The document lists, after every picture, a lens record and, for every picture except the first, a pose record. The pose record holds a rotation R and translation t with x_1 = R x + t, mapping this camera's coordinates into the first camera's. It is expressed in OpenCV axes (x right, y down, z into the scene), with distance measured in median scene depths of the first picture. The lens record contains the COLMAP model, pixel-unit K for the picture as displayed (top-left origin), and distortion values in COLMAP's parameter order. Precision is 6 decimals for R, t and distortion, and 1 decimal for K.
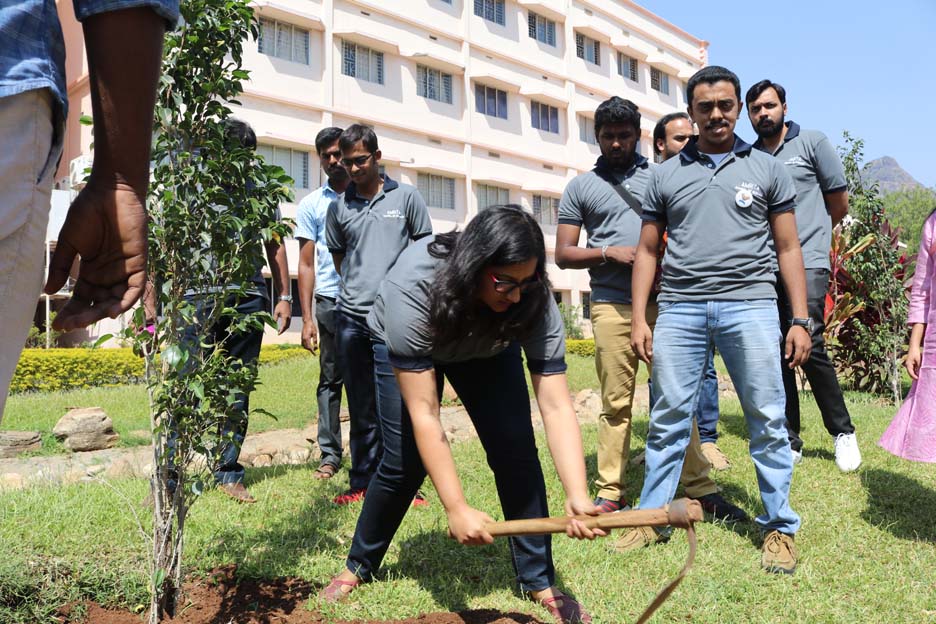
lens RADIAL K [[775.0, 0, 464.8], [0, 775.0, 312.1], [0, 0, 1]] dist [-0.151280, 0.126252]
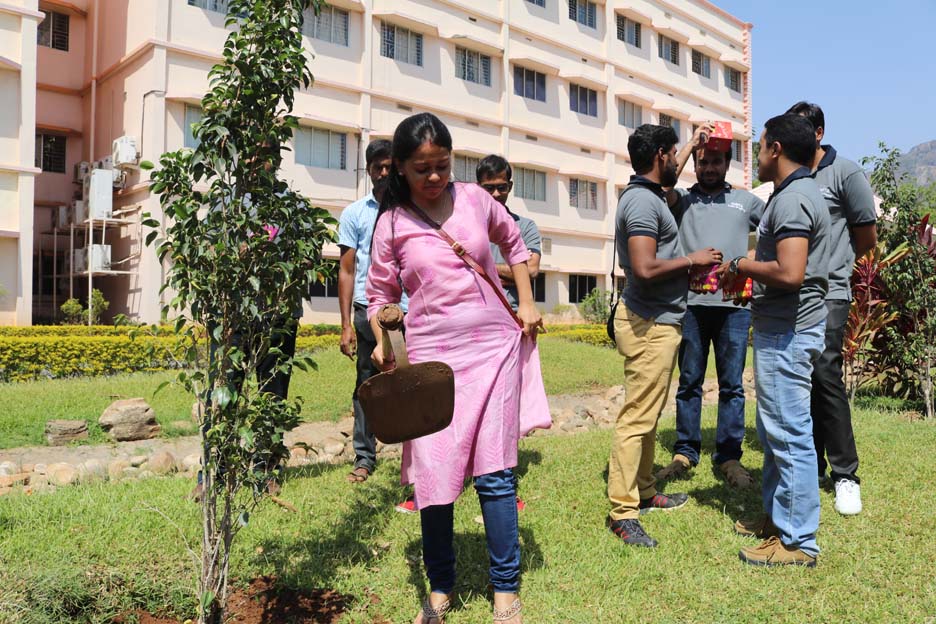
lens RADIAL K [[775.0, 0, 464.8], [0, 775.0, 312.1], [0, 0, 1]] dist [-0.151280, 0.126252]
pose [[0.998802, 0.022439, -0.043483, 0.000051], [-0.021090, 0.999289, 0.031236, -0.023708], [0.044153, -0.030282, 0.998566, -0.011998]]
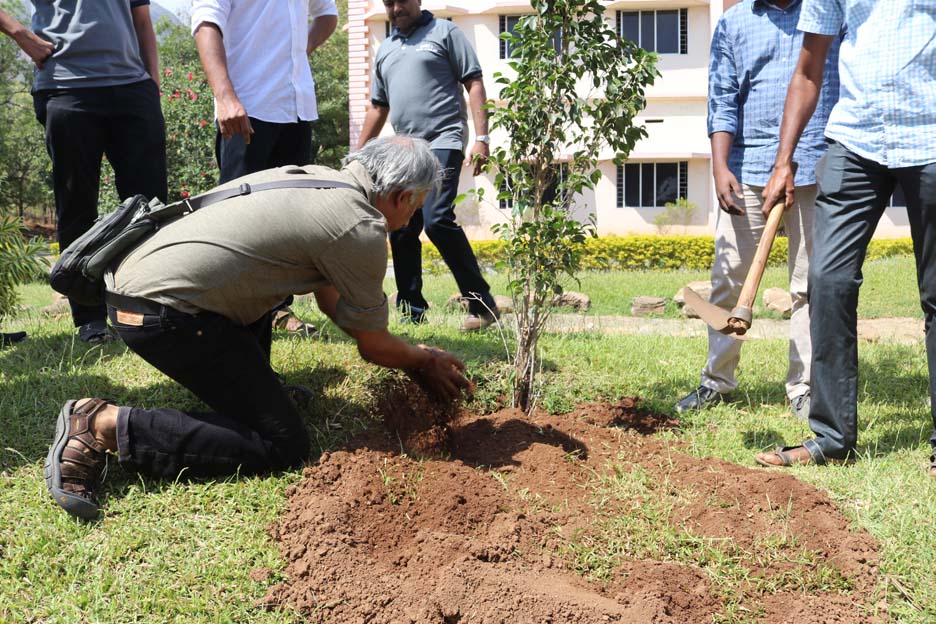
lens RADIAL K [[771.3, 0, 468.0], [0, 771.3, 312.0], [0, 0, 1]] dist [-0.139482, 0.112586]
pose [[0.574744, 0.089650, -0.813408, 0.156843], [0.023273, 0.991788, 0.125754, 0.014905], [0.818002, -0.091207, 0.567938, 0.037818]]
